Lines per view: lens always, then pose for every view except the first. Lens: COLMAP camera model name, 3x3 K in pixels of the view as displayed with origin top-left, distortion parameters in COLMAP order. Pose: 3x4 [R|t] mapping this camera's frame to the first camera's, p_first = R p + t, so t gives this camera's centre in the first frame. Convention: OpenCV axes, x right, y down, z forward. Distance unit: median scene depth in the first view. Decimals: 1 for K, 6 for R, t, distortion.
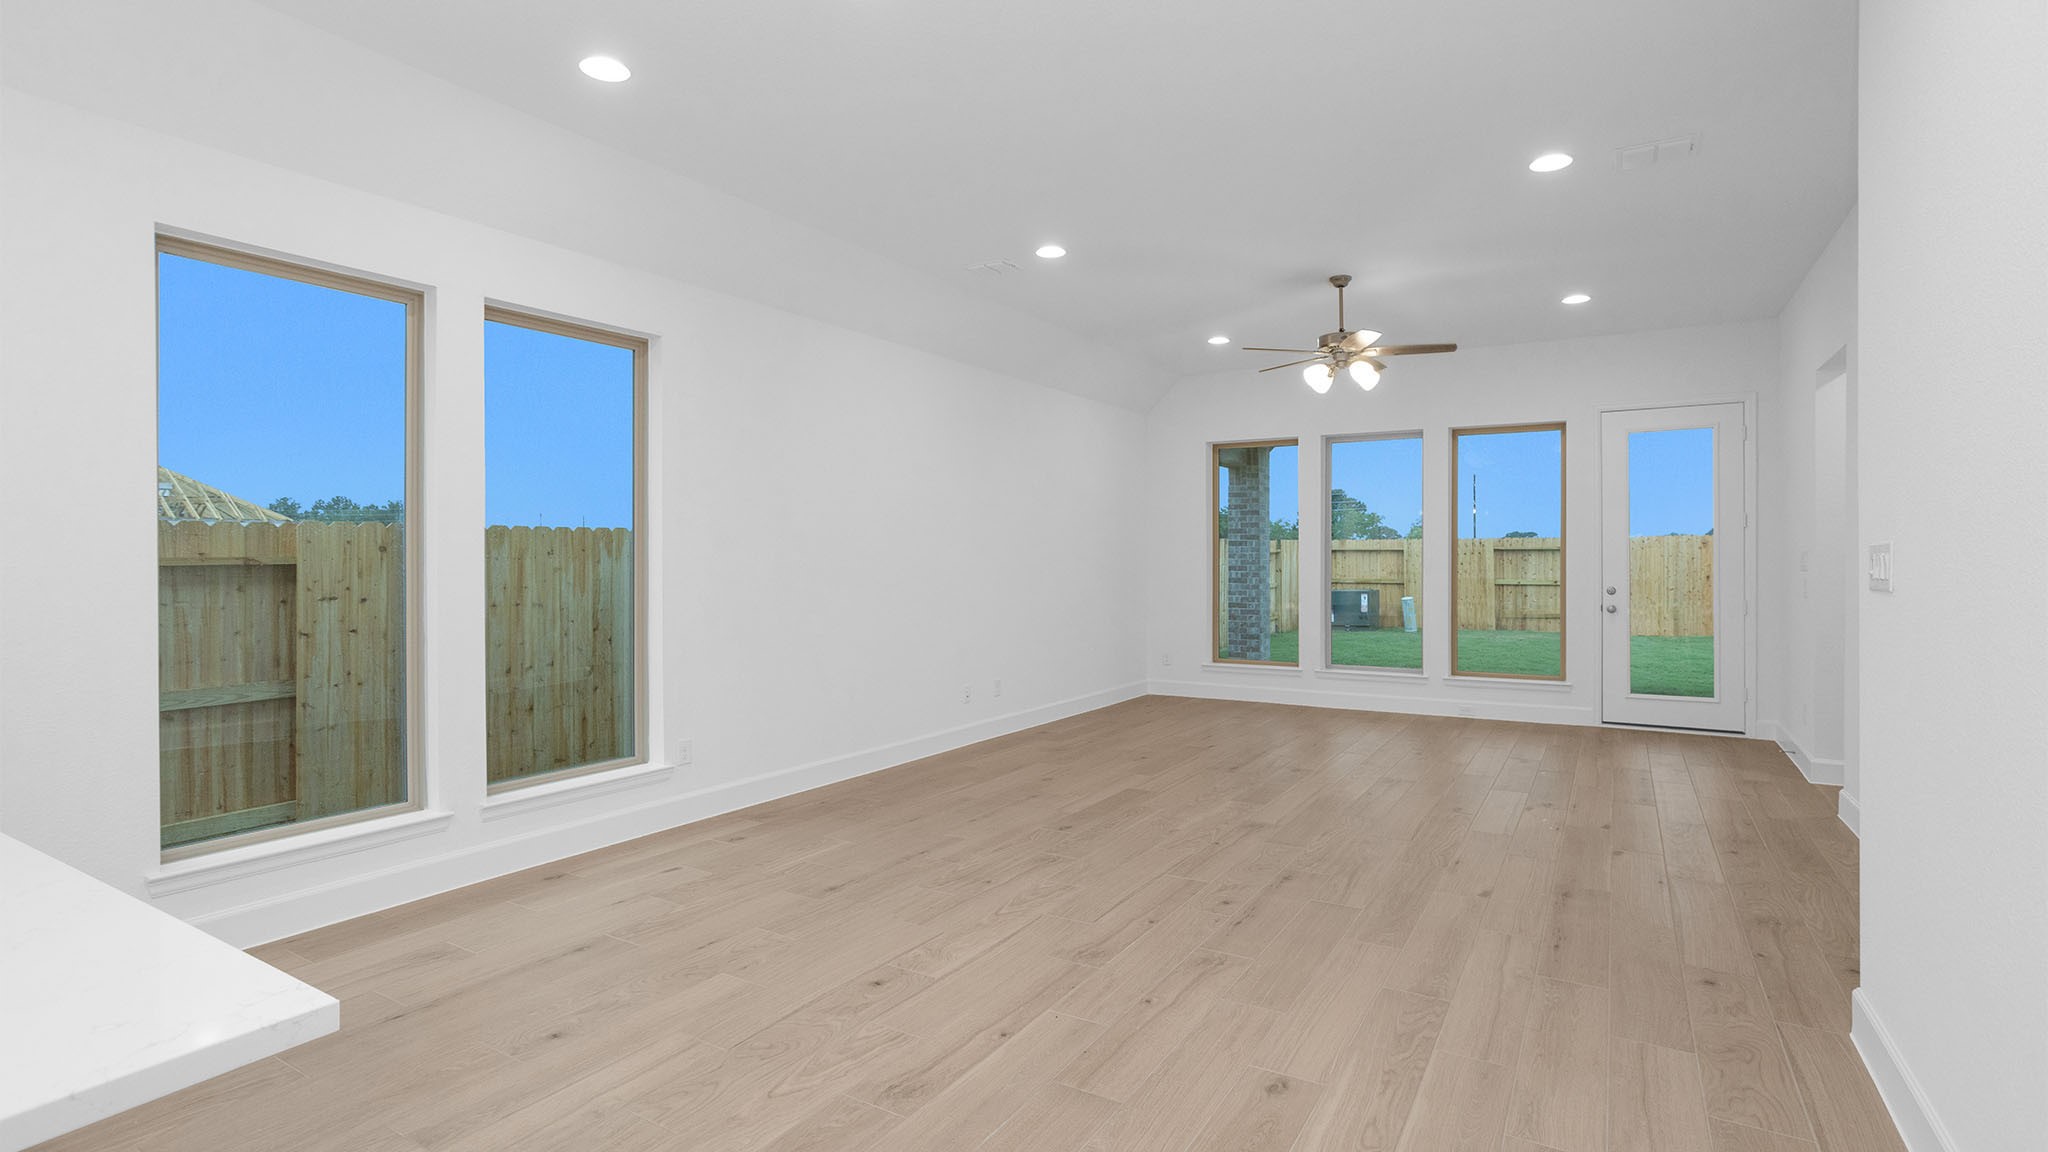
lens RADIAL K [[997.9, 0, 1033.2], [0, 997.9, 612.4], [0, 0, 1]] dist [-0.014403, 0.004230]
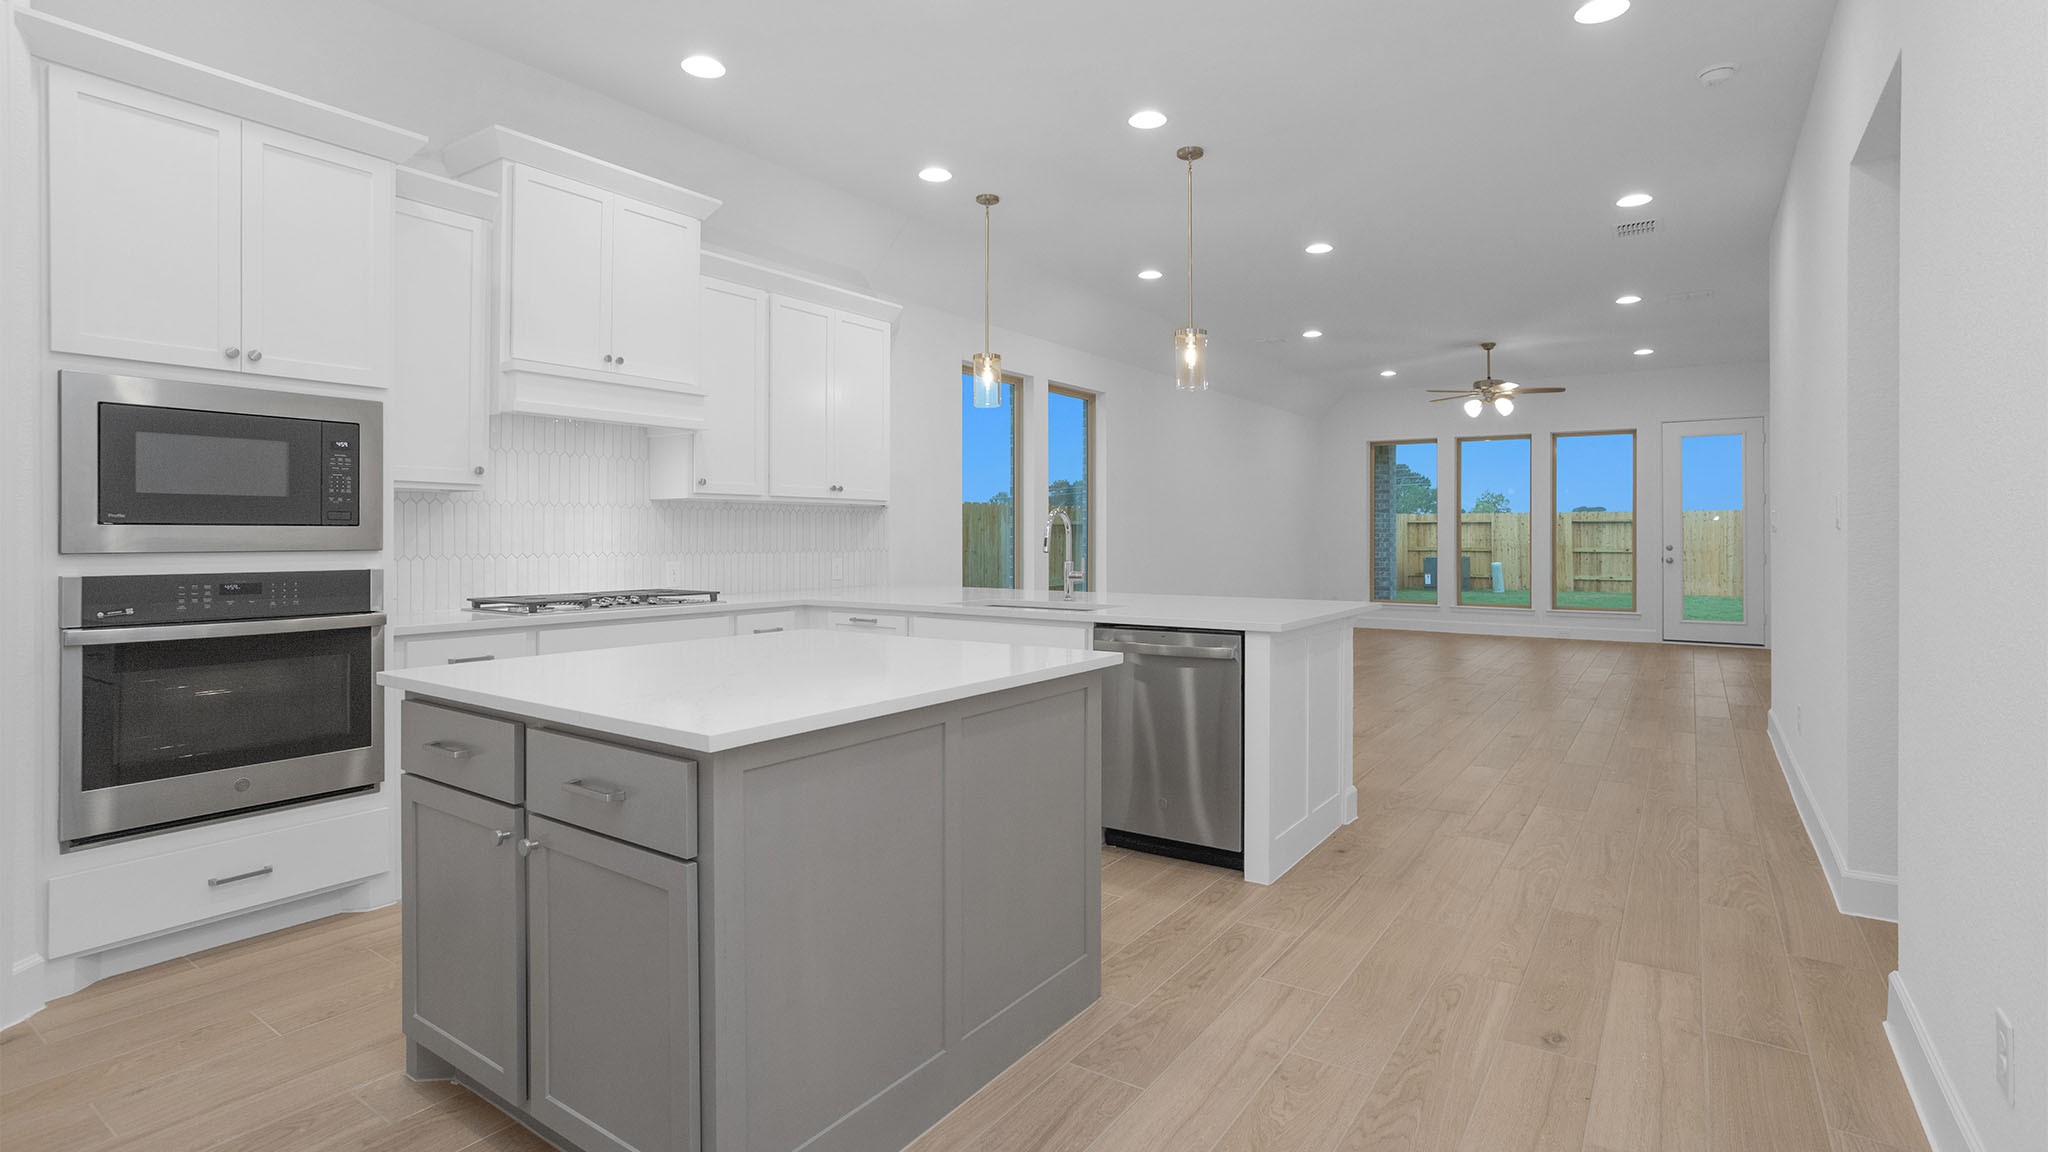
lens RADIAL K [[997.9, 0, 1032.0], [0, 997.9, 574.1], [0, 0, 1]] dist [-0.014403, 0.004230]
pose [[0.998485, 0.005749, -0.054732, -0.233483], [-0.006400, 0.999911, -0.011735, 0.035482], [0.054660, 0.012067, 0.998432, -0.434992]]
